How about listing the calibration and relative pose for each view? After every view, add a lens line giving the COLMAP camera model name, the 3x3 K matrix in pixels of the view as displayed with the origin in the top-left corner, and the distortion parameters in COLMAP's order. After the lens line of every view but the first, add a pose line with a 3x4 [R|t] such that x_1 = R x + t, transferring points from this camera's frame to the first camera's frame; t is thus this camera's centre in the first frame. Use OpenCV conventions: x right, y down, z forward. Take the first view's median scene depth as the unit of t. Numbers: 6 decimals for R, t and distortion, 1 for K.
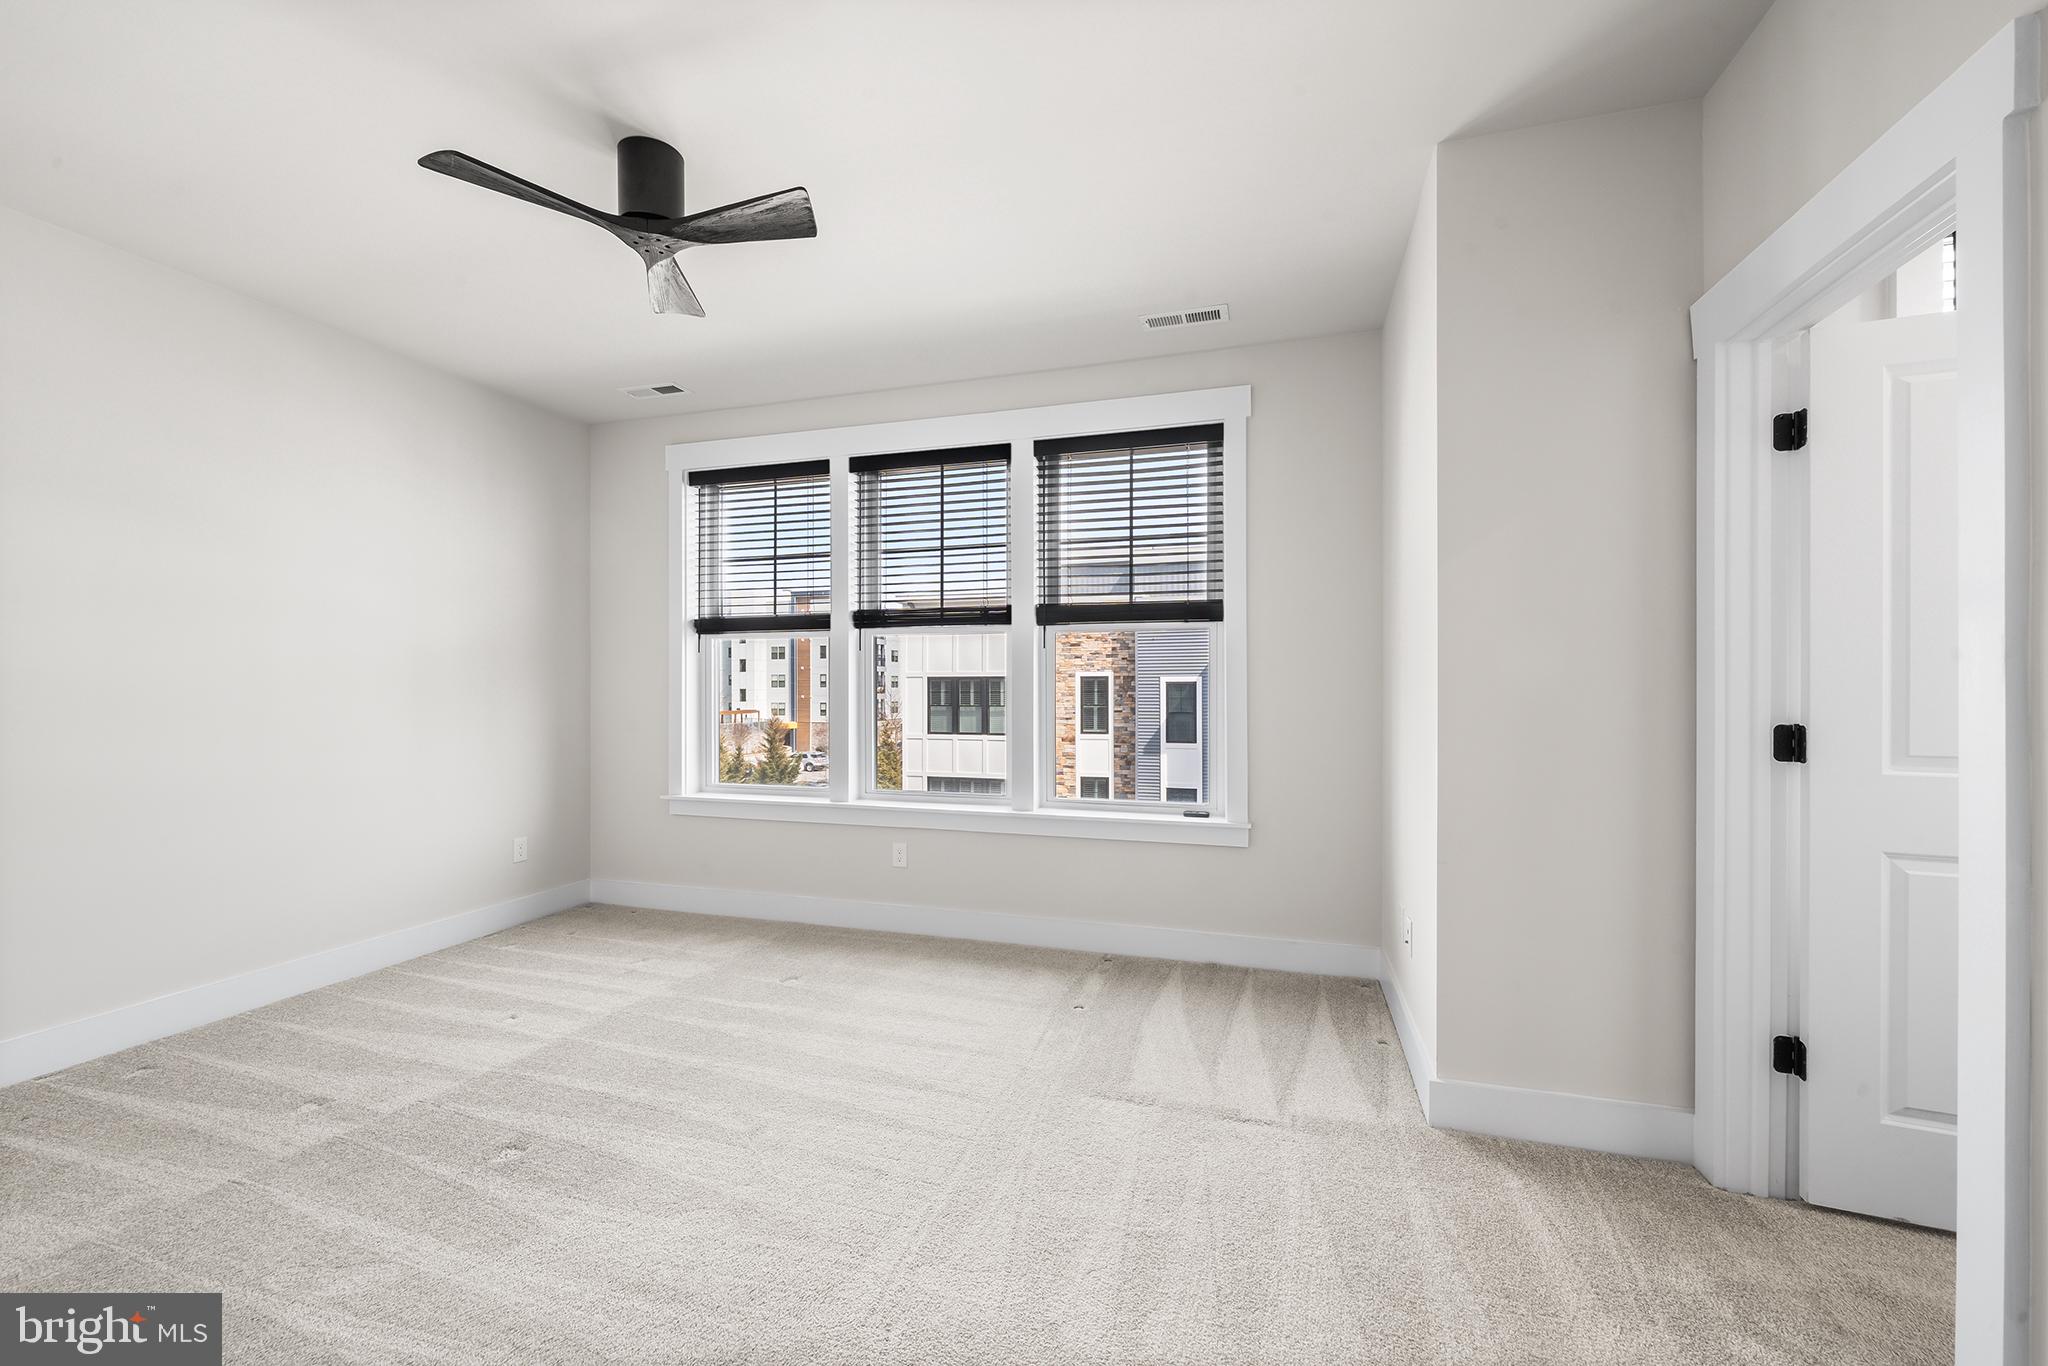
lens RADIAL K [[799.3, 0, 1005.5], [0, 799.3, 692.3], [0, 0, 1]] dist [0.001603, -0.000485]
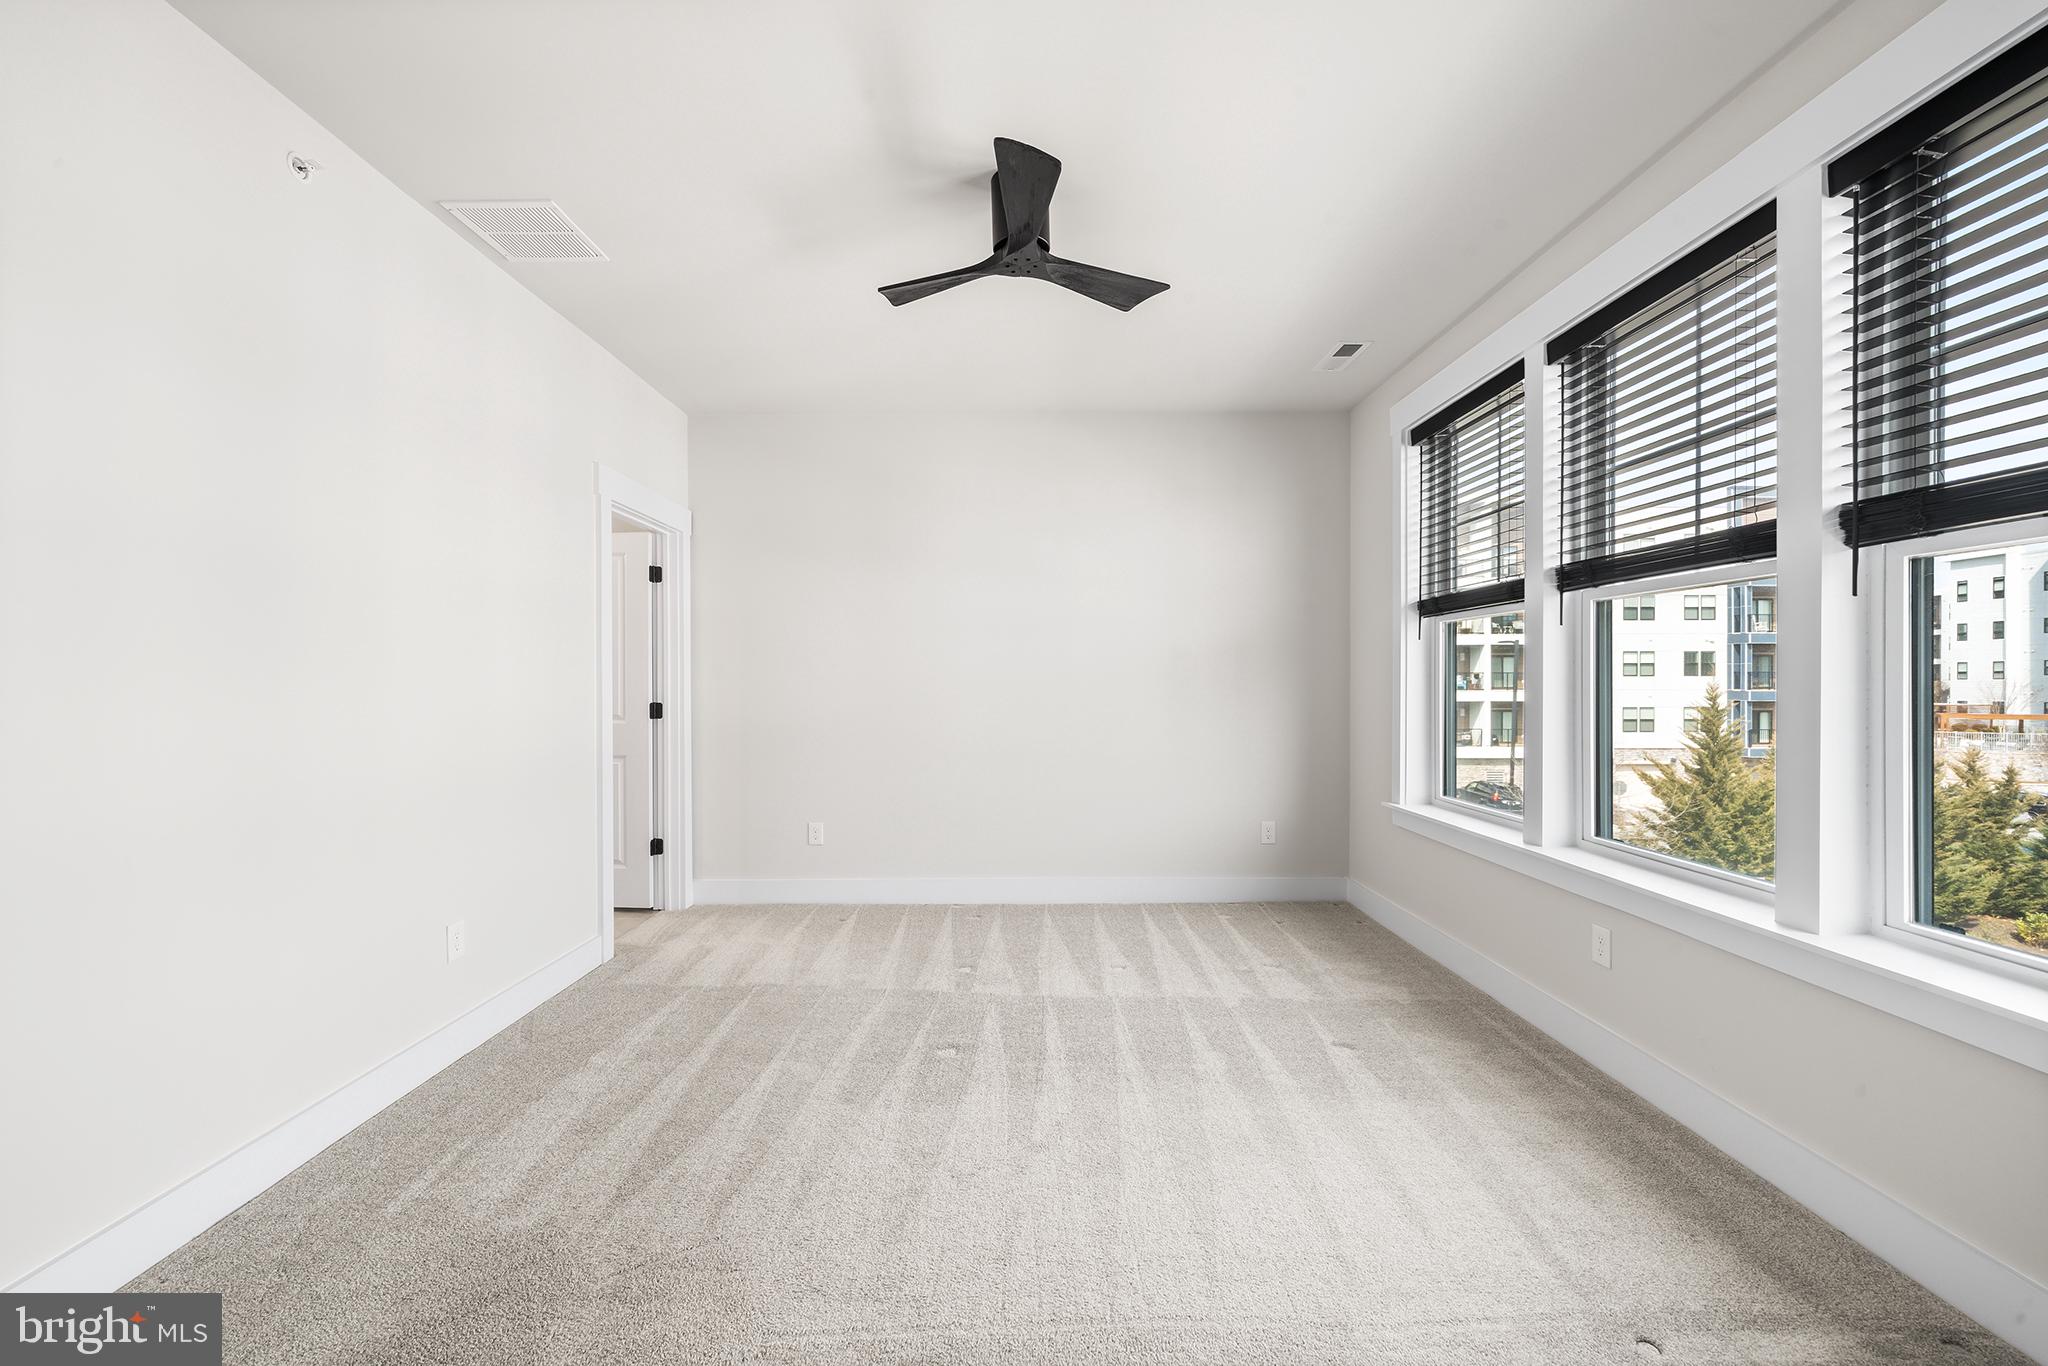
lens RADIAL K [[799.3, 0, 1016.9], [0, 799.3, 690.8], [0, 0, 1]] dist [0.001603, -0.000485]
pose [[0.331795, 0.013215, -0.943259, 0.366482], [-0.003891, 0.999913, 0.012640, -0.006394], [0.943344, -0.000524, 0.331817, 0.417641]]
